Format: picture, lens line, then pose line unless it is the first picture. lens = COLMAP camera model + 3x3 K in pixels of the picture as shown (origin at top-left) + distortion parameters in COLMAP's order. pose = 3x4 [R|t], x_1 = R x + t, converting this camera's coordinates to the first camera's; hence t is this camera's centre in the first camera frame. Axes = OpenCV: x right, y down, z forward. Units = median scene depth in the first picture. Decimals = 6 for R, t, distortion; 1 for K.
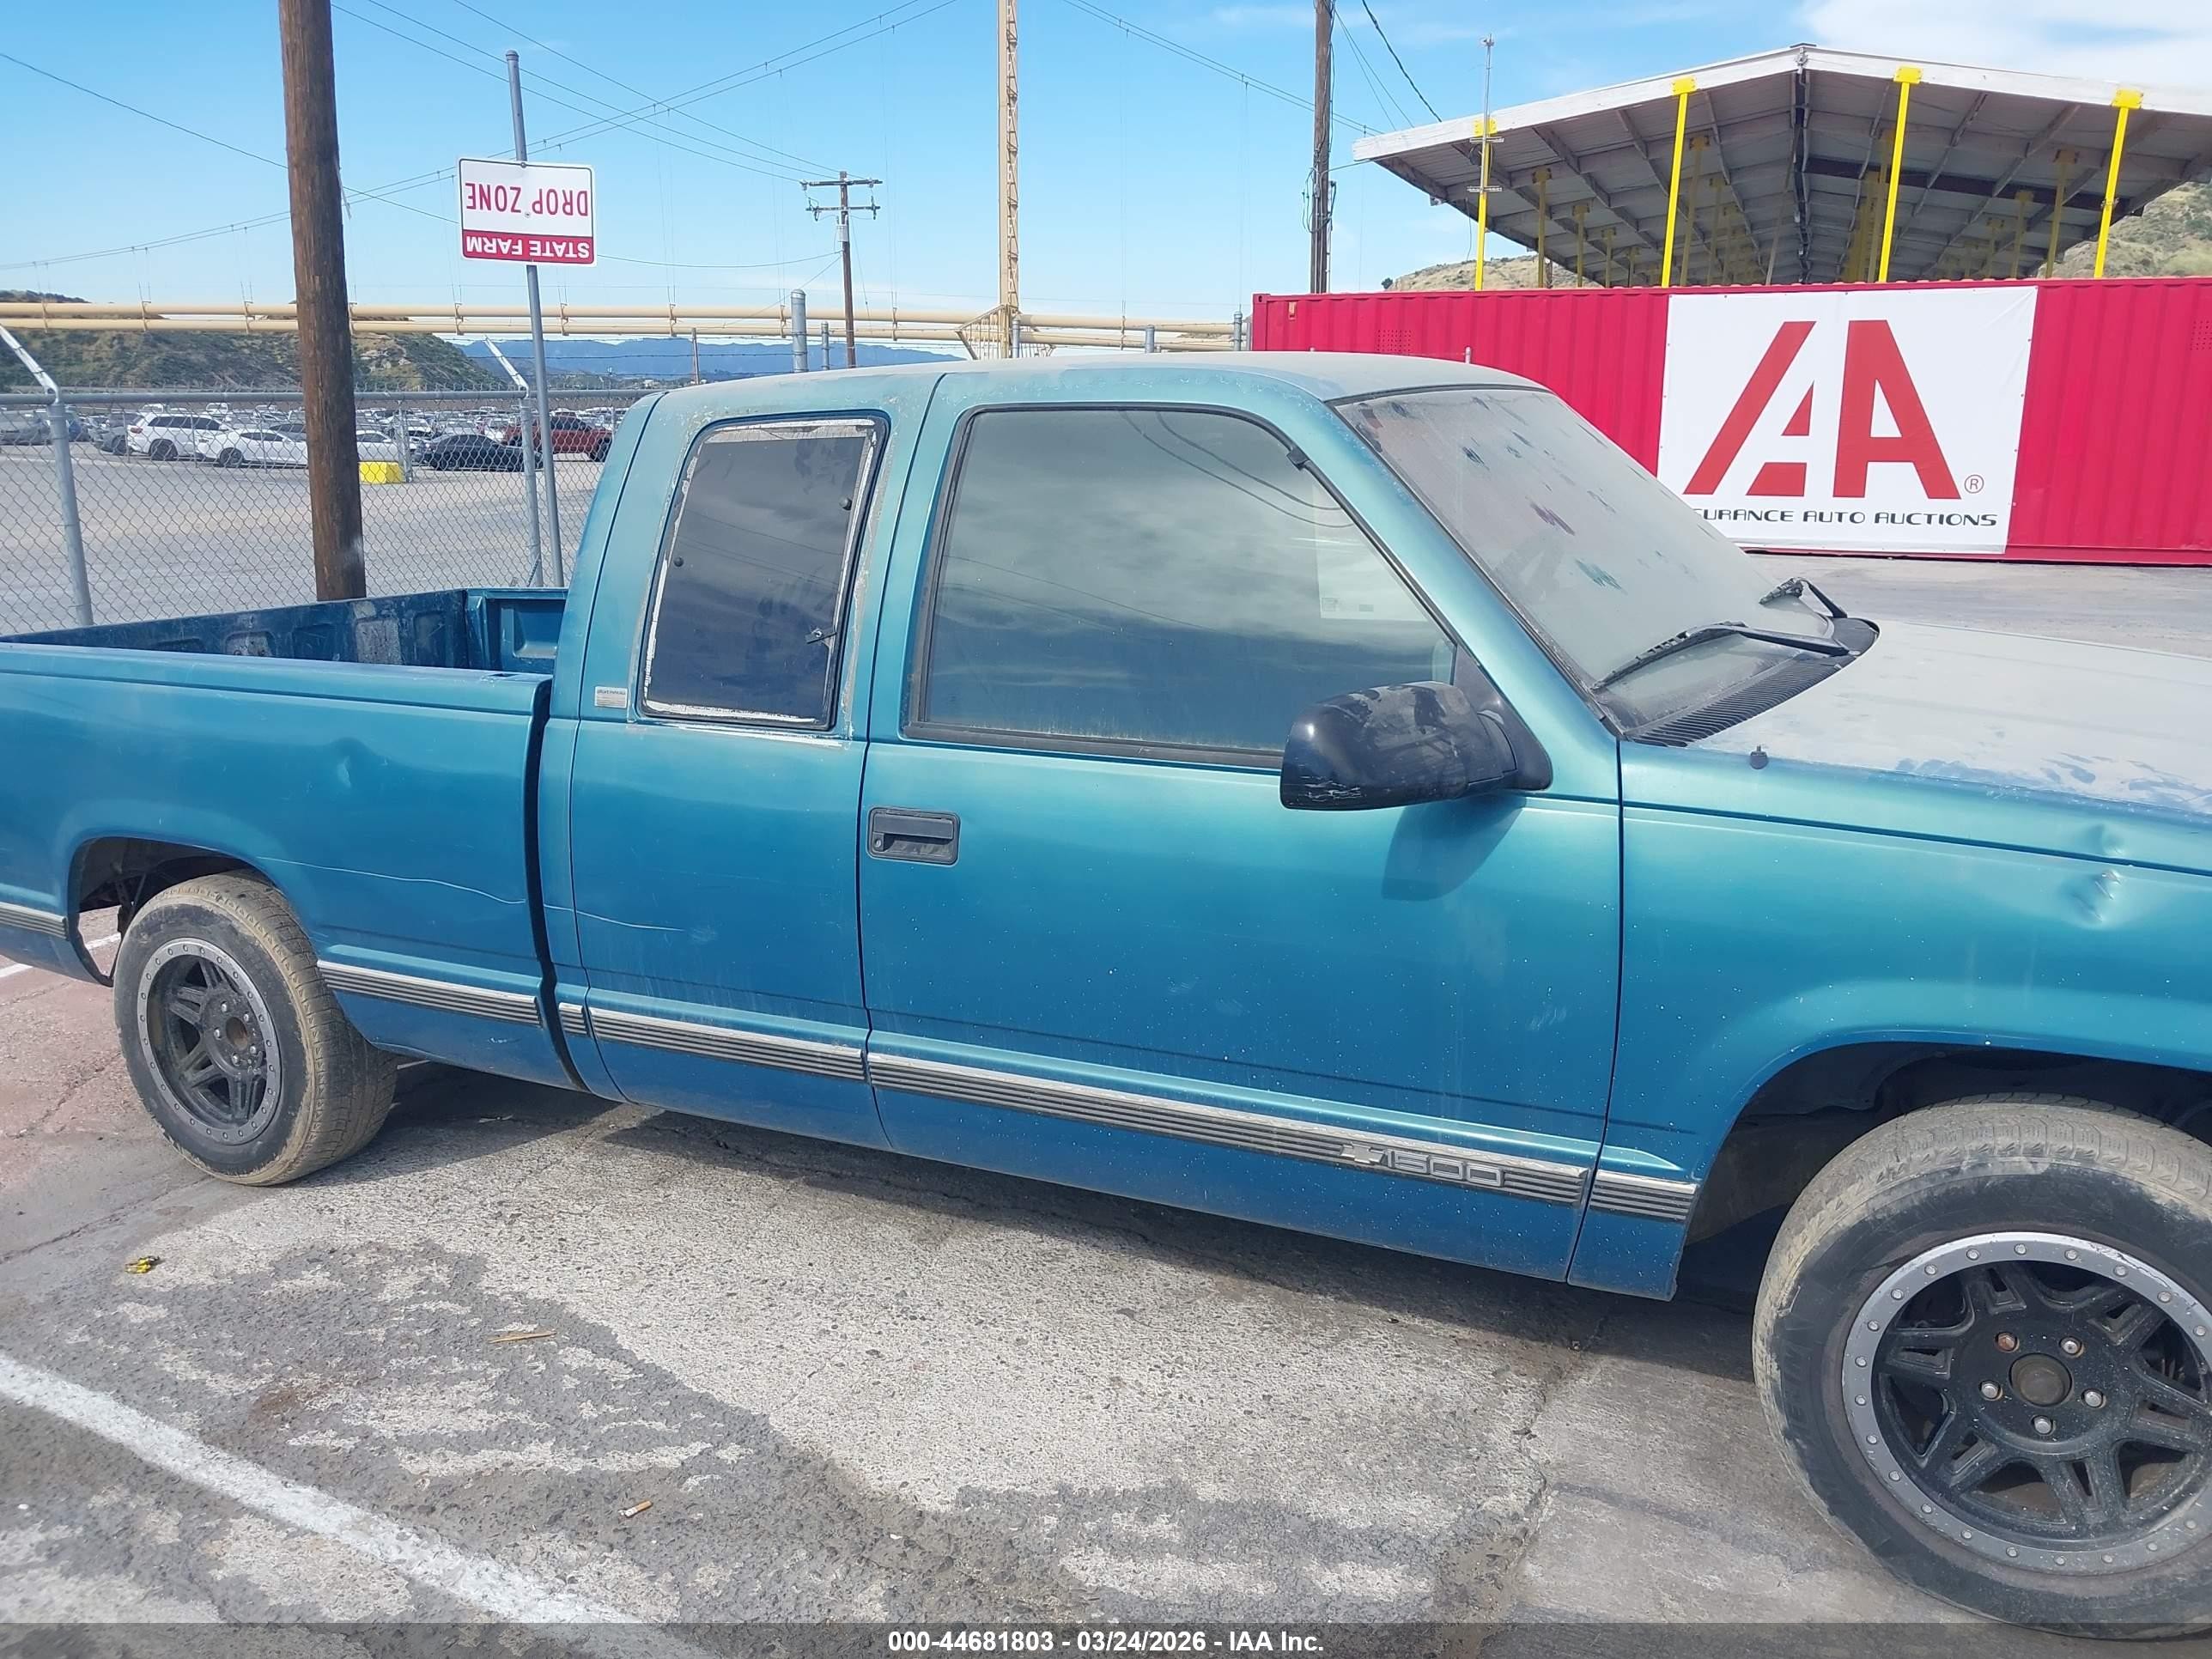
lens RADIAL K [[1758.7, 0, 1119.1], [0, 1758.7, 848.1], [0, 0, 1]] dist [0.018411, -0.033064]
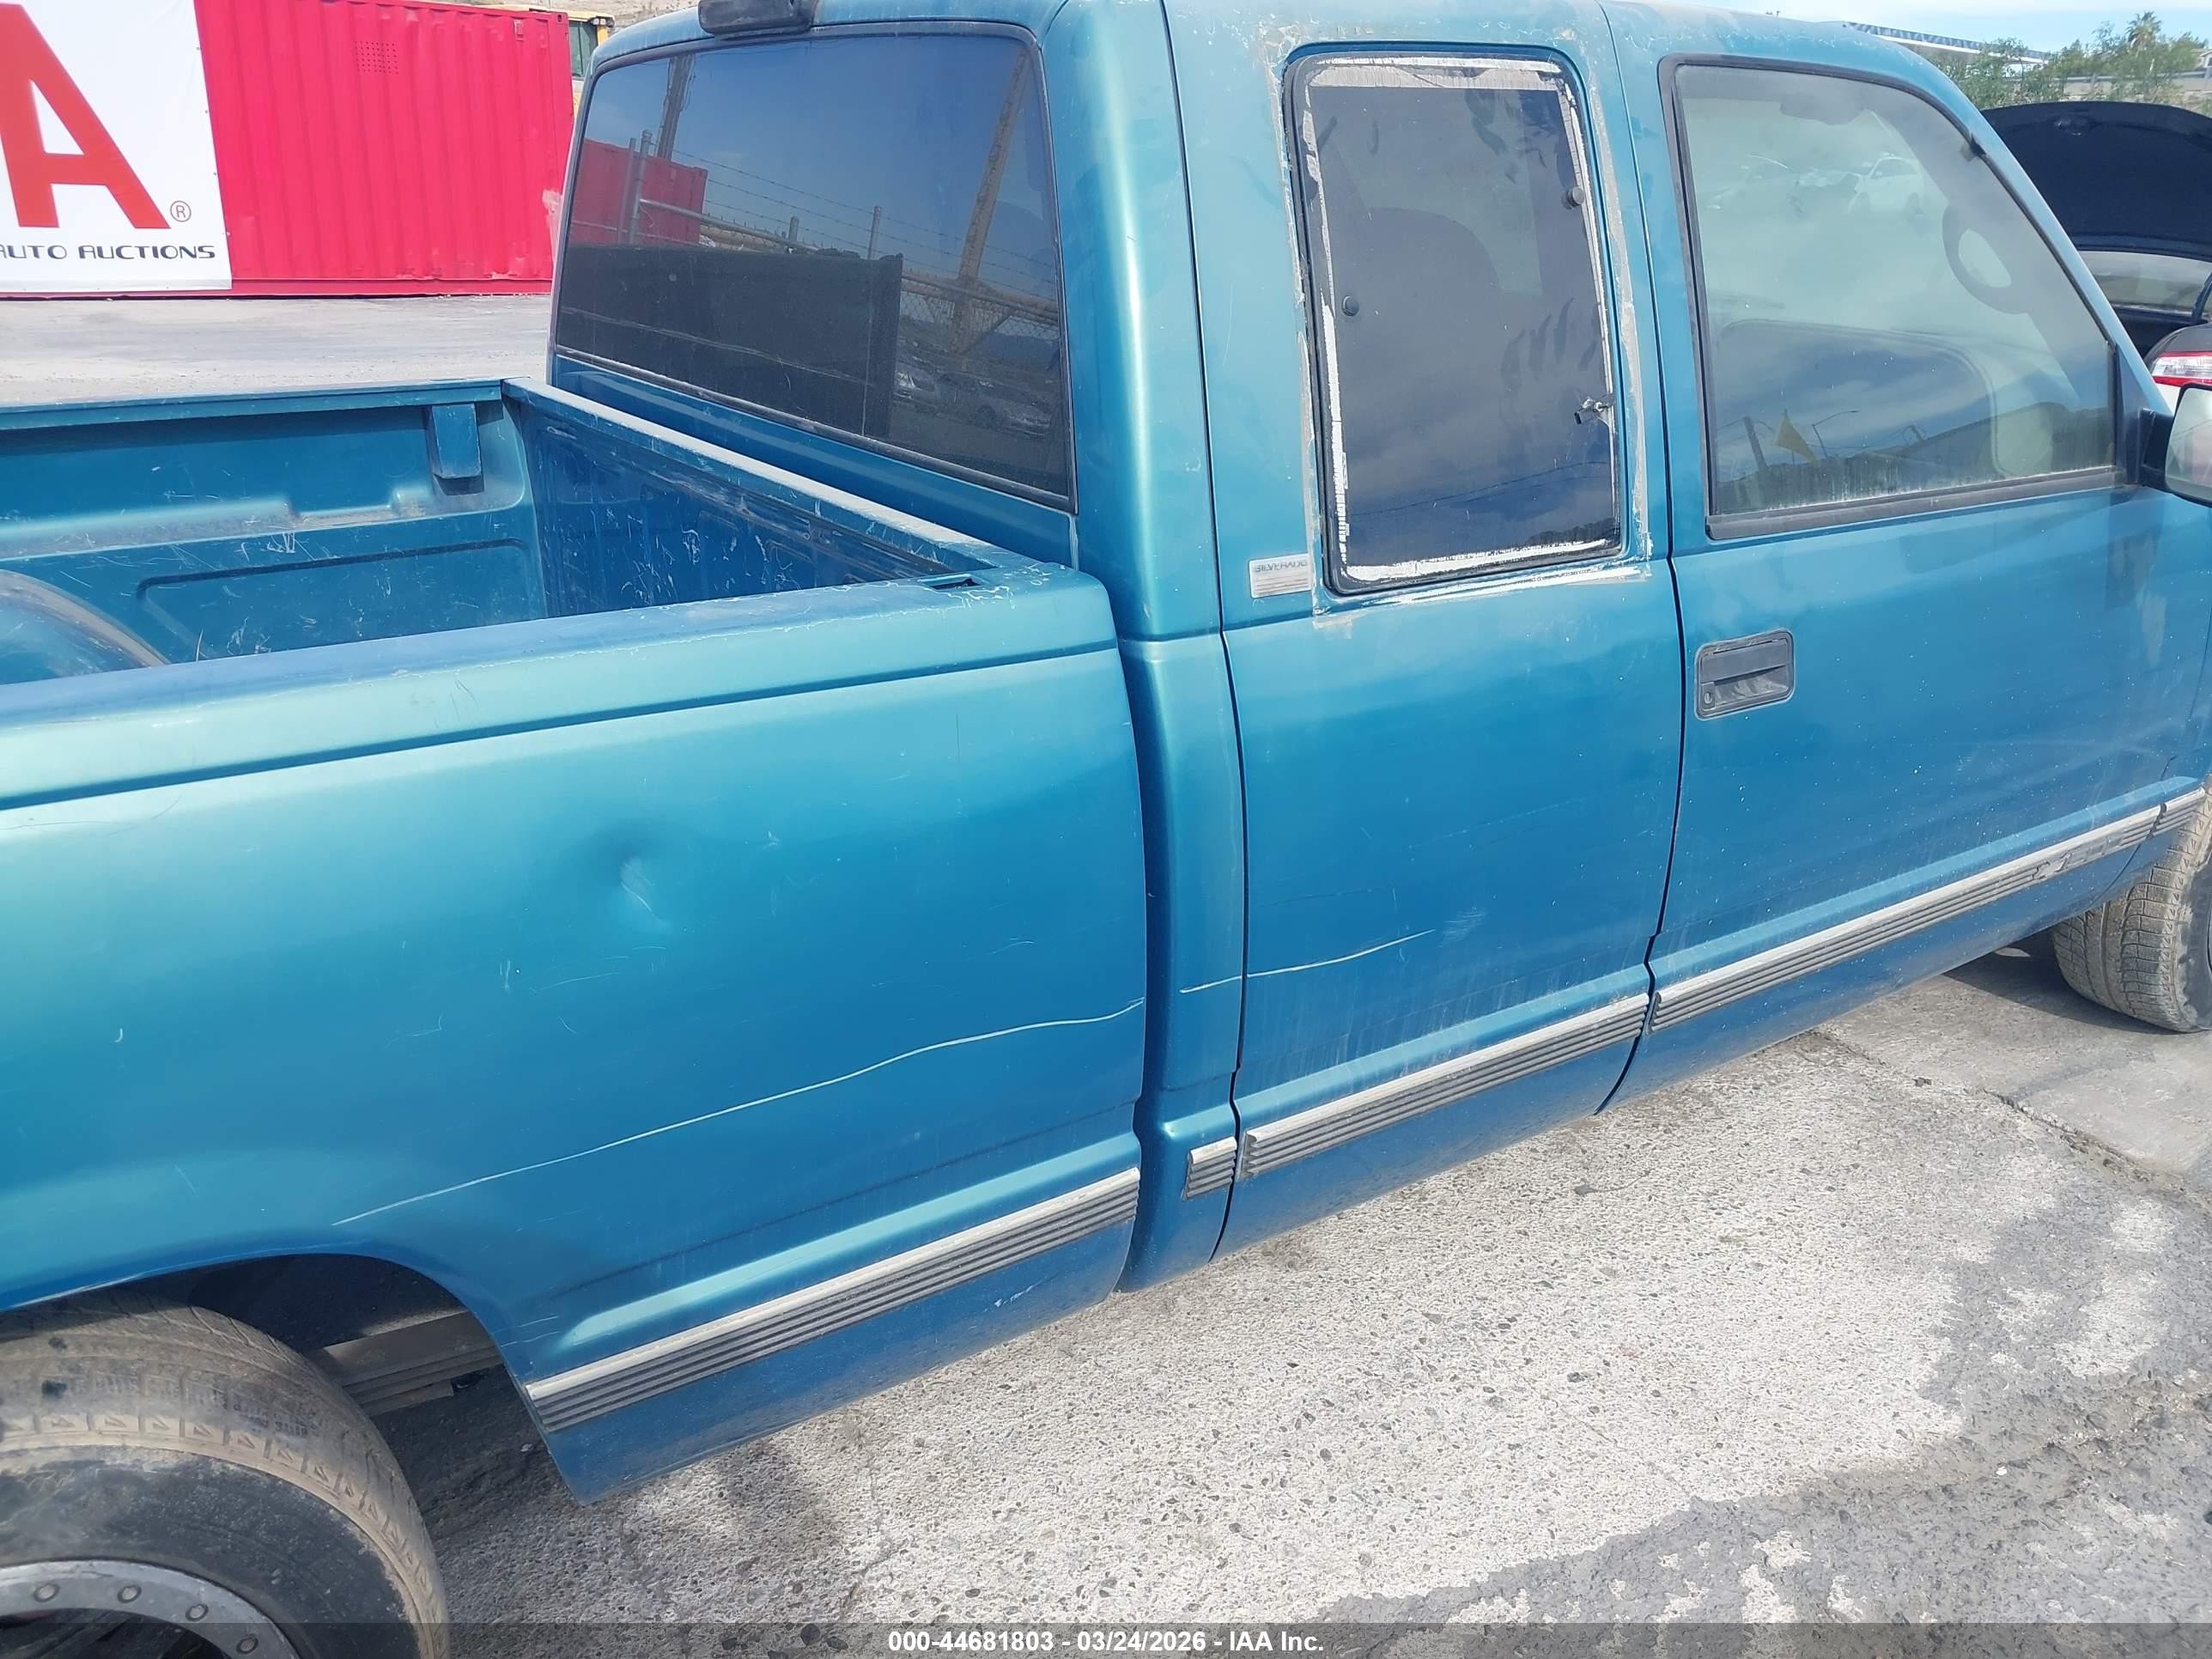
lens RADIAL K [[1758.7, 0, 1125.1], [0, 1758.7, 847.1], [0, 0, 1]] dist [0.018411, -0.033064]
pose [[0.473177, -0.294176, 0.830400, -0.708049], [0.175484, 0.955184, 0.238387, -0.128748], [-0.863313, 0.032923, 0.503594, 0.698864]]
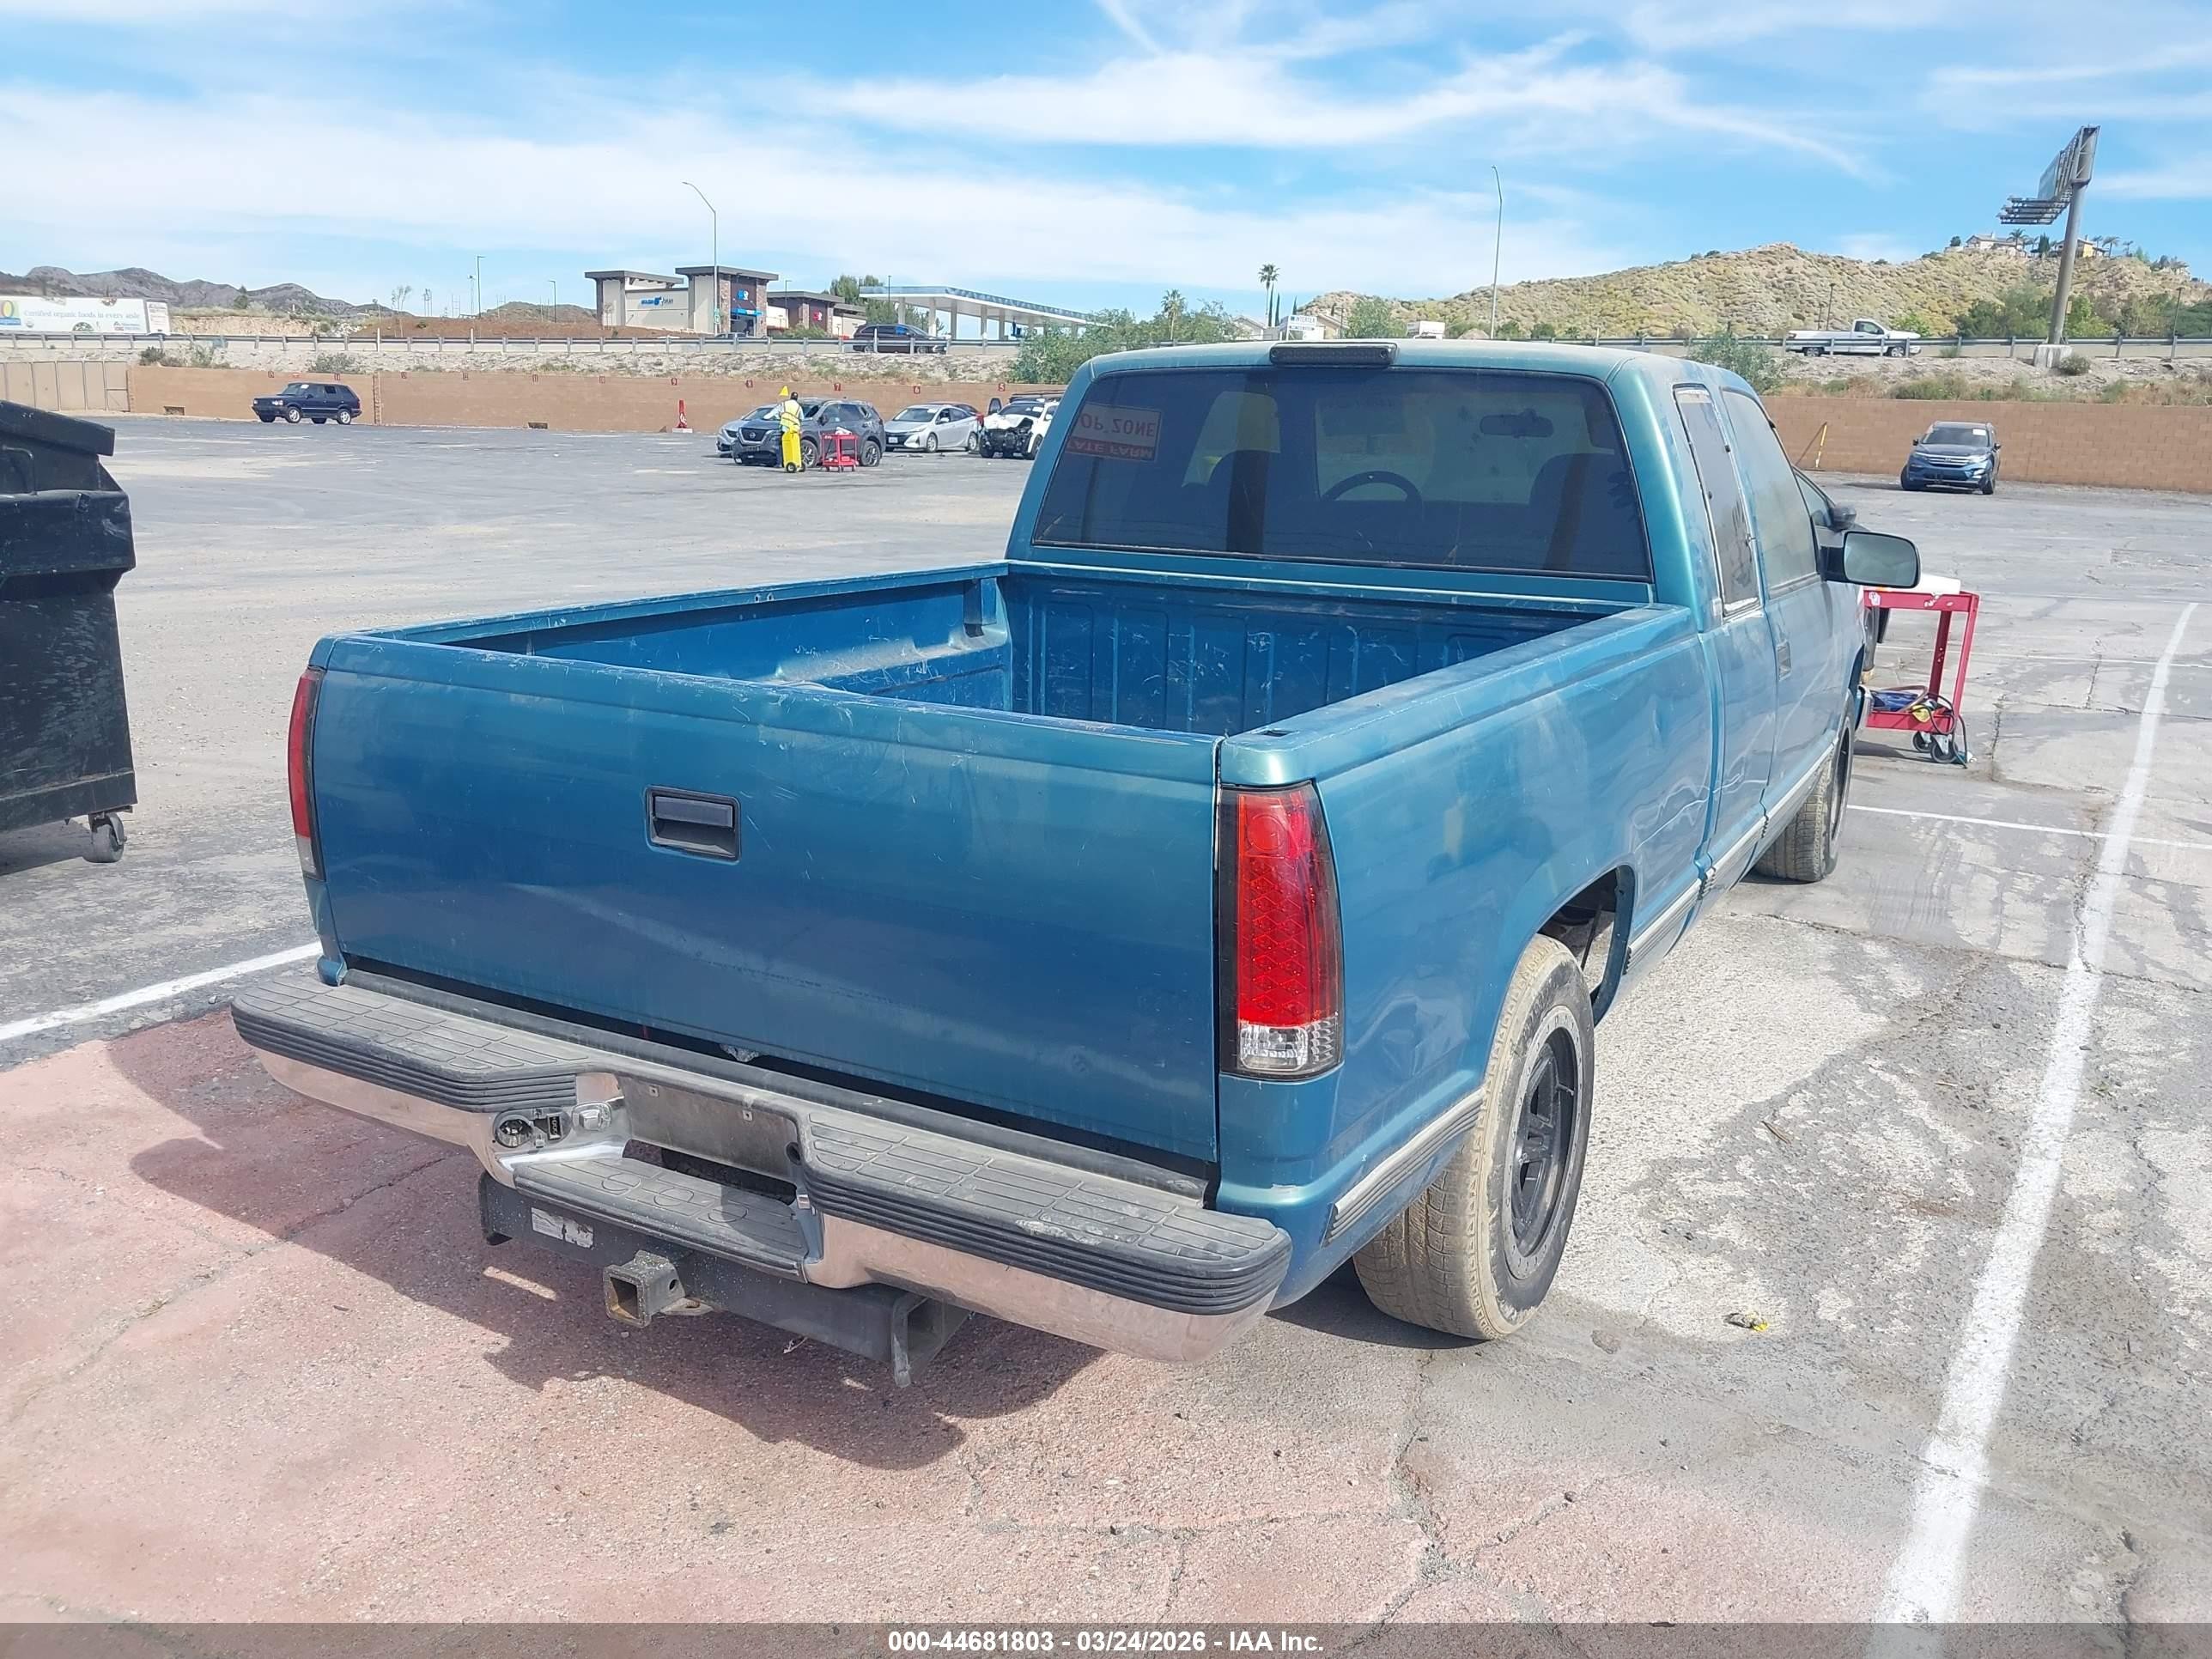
lens RADIAL K [[1776.4, 0, 1121.6], [0, 1776.4, 835.2], [0, 0, 1]] dist [-0.003724, -0.002229]
pose [[0.028670, -0.207000, 0.977921, -1.405330], [0.203610, 0.959021, 0.197031, -0.237414], [-0.978632, 0.193466, 0.069642, 1.222939]]
